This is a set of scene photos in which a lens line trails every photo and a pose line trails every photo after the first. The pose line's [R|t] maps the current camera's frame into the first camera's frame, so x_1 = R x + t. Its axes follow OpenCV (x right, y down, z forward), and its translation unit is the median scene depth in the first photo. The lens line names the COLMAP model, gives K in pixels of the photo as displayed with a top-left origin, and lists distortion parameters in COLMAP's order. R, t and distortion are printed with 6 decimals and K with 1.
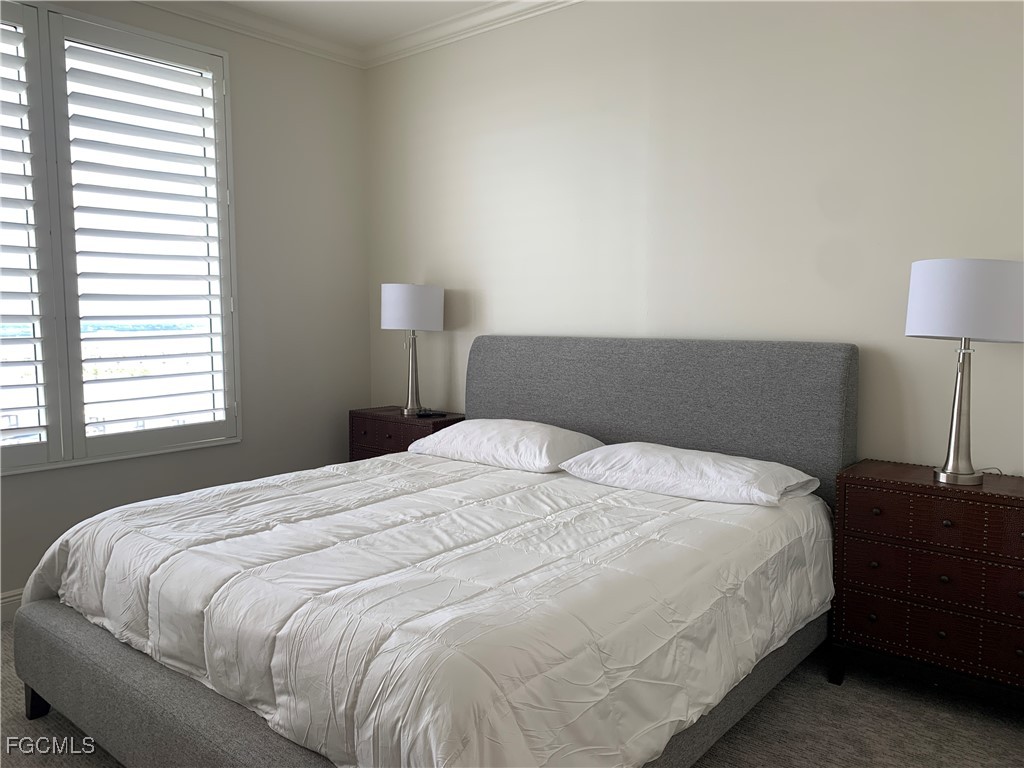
lens RADIAL K [[772.1, 0, 508.1], [0, 772.1, 383.1], [0, 0, 1]] dist [0.020779, -0.031810]
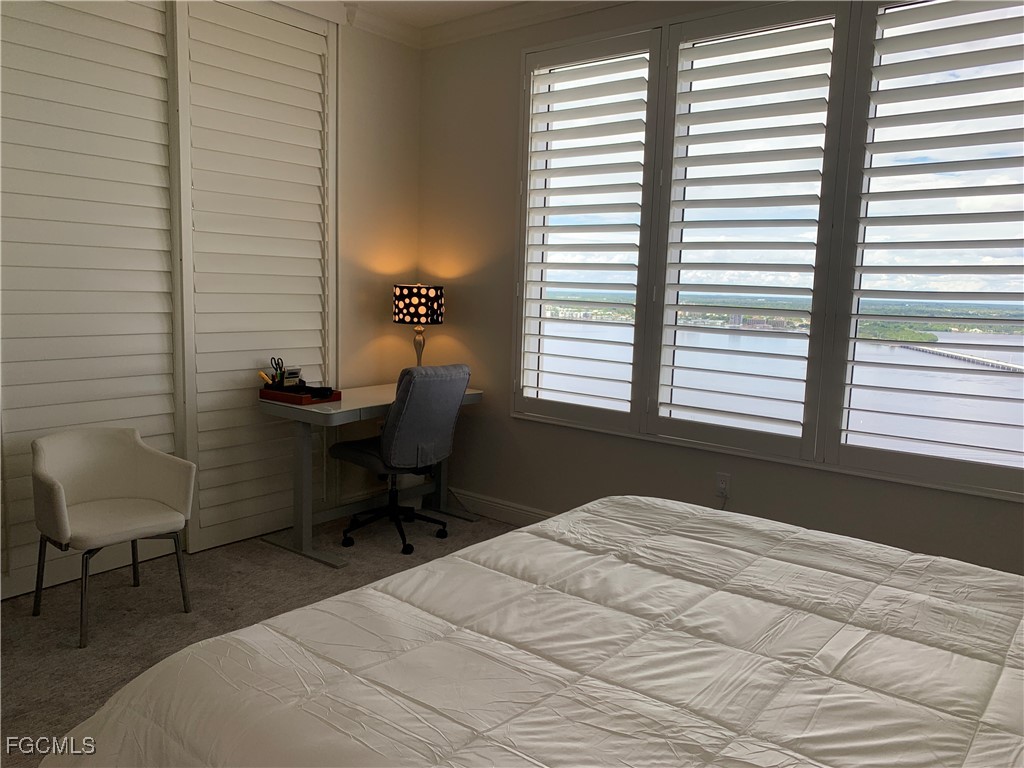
lens RADIAL K [[772.1, 0, 508.9], [0, 772.1, 386.4], [0, 0, 1]] dist [0.020779, -0.031810]
pose [[0.023849, 0.138930, -0.990015, 0.558079], [-0.125302, 0.982903, 0.134913, -0.113606], [0.991832, 0.120833, 0.040850, 0.836067]]
